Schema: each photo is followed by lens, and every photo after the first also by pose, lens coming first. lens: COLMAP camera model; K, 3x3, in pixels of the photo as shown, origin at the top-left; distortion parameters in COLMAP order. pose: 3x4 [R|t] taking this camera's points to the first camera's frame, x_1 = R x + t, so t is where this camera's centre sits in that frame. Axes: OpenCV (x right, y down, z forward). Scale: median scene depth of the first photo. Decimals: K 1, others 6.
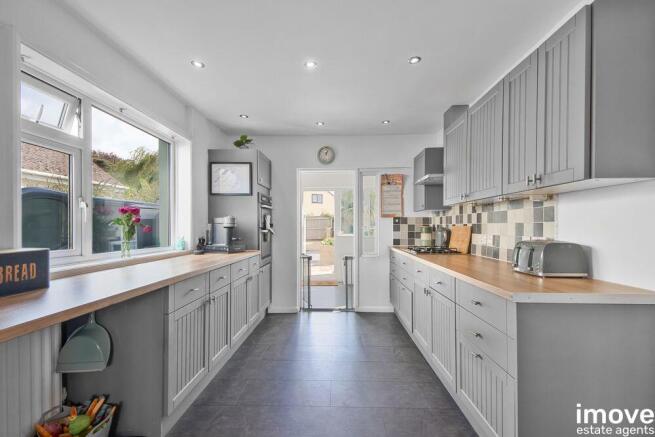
lens RADIAL K [[297.4, 0, 323.4], [0, 297.4, 234.0], [0, 0, 1]] dist [0.021309, -0.000339]
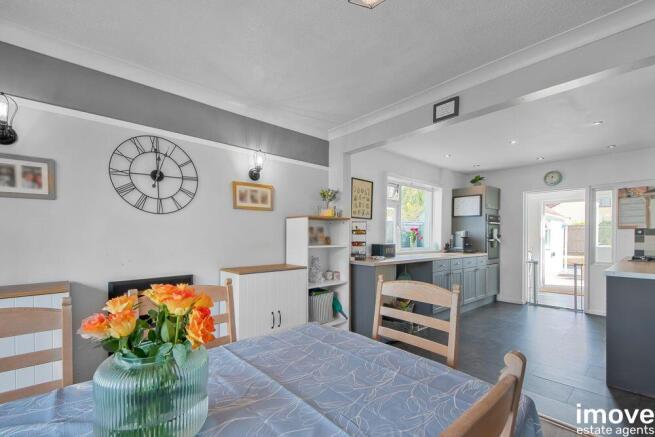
lens RADIAL K [[297.4, 0, 323.4], [0, 297.4, 234.0], [0, 0, 1]] dist [0.021309, -0.000339]
pose [[0.701715, -0.003189, -0.712451, 0.254913], [-0.023030, 0.999366, -0.027156, 0.017931], [0.712086, 0.035464, 0.701196, -0.576429]]
